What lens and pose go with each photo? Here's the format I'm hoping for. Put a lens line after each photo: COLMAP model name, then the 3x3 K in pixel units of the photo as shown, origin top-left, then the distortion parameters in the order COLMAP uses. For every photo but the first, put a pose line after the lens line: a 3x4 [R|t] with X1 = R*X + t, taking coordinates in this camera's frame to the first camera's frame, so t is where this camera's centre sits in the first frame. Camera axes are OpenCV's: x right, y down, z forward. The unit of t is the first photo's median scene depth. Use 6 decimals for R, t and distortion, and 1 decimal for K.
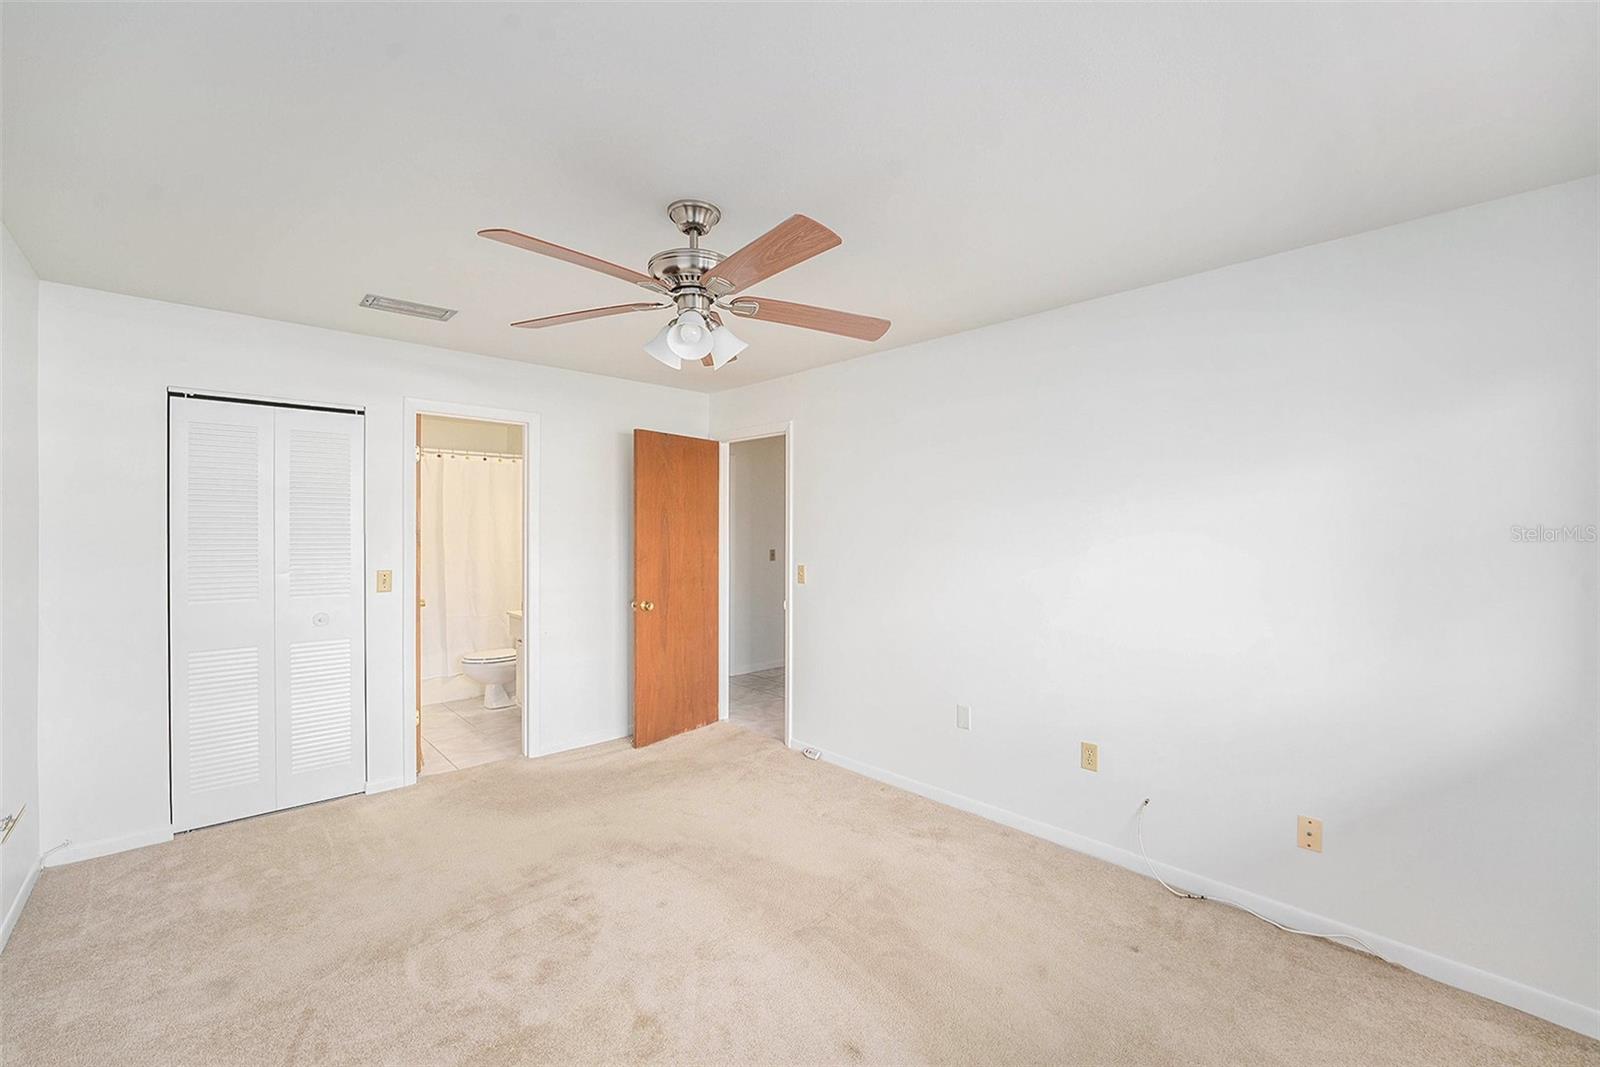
lens RADIAL K [[666.0, 0, 797.6], [0, 666.0, 535.1], [0, 0, 1]] dist [-0.024740, 0.003194]
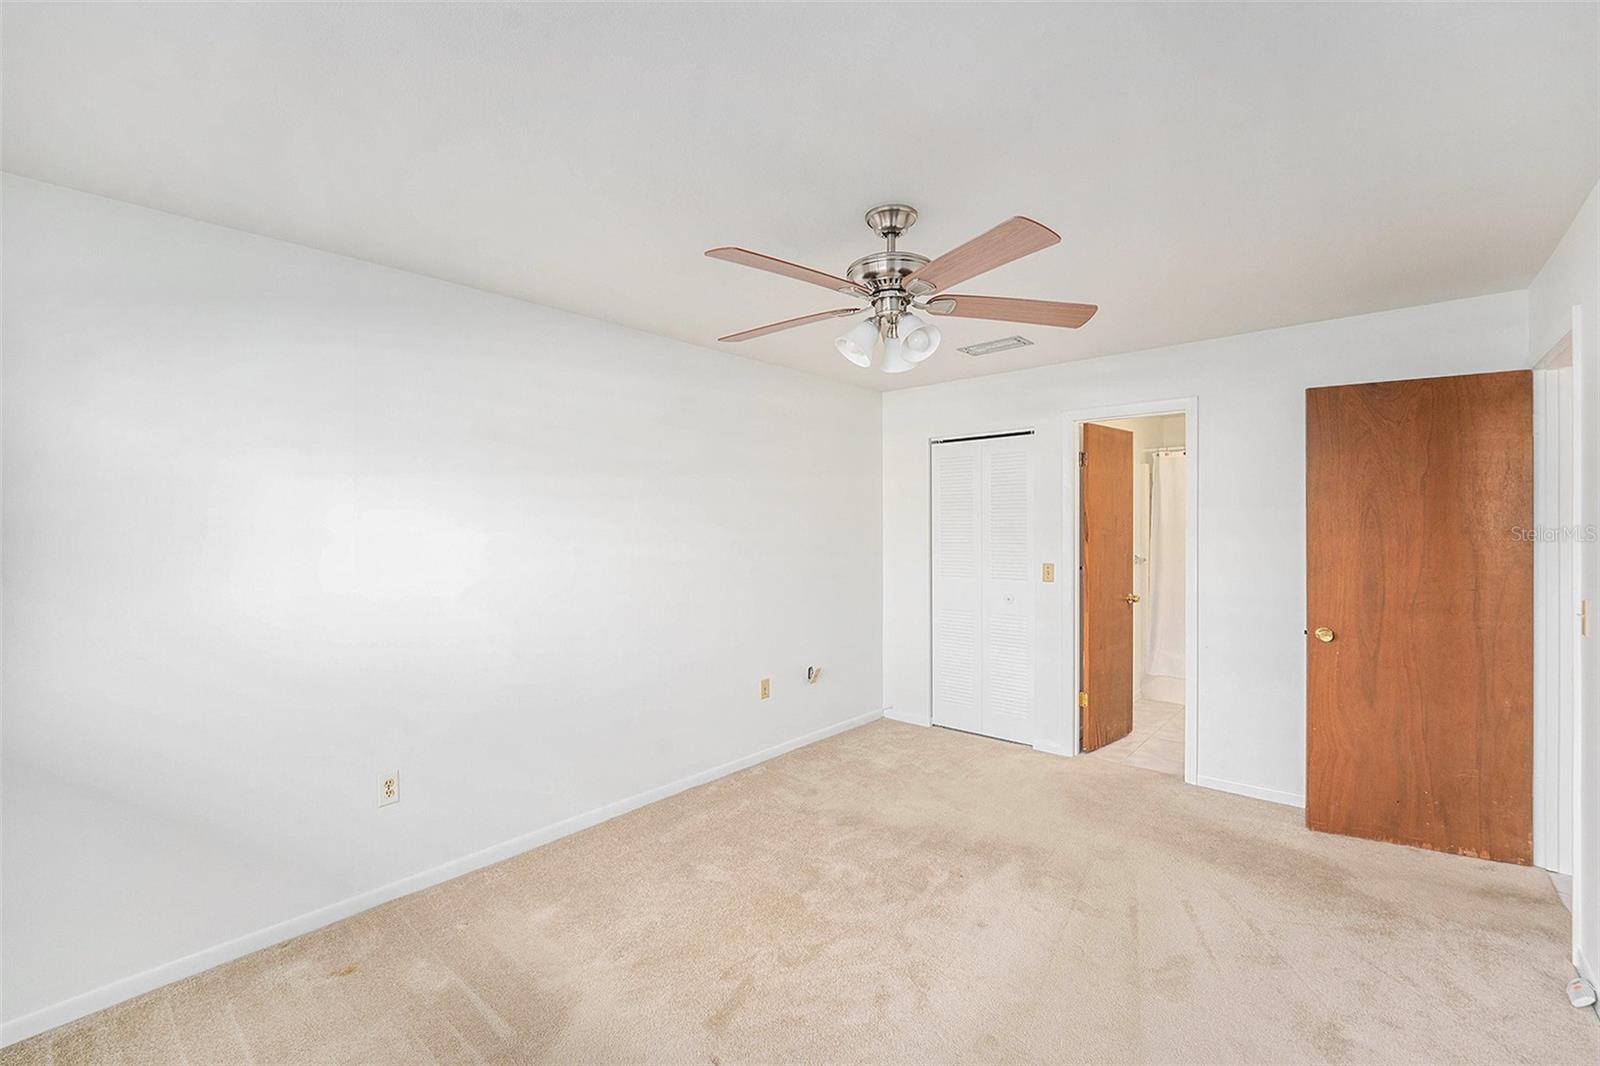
lens RADIAL K [[666.0, 0, 800.5], [0, 666.0, 526.3], [0, 0, 1]] dist [-0.024740, 0.003194]
pose [[0.088415, -0.003292, -0.996078, 0.412741], [0.000629, 0.999995, -0.003250, -0.007285], [0.996084, -0.000339, 0.088417, 0.374598]]
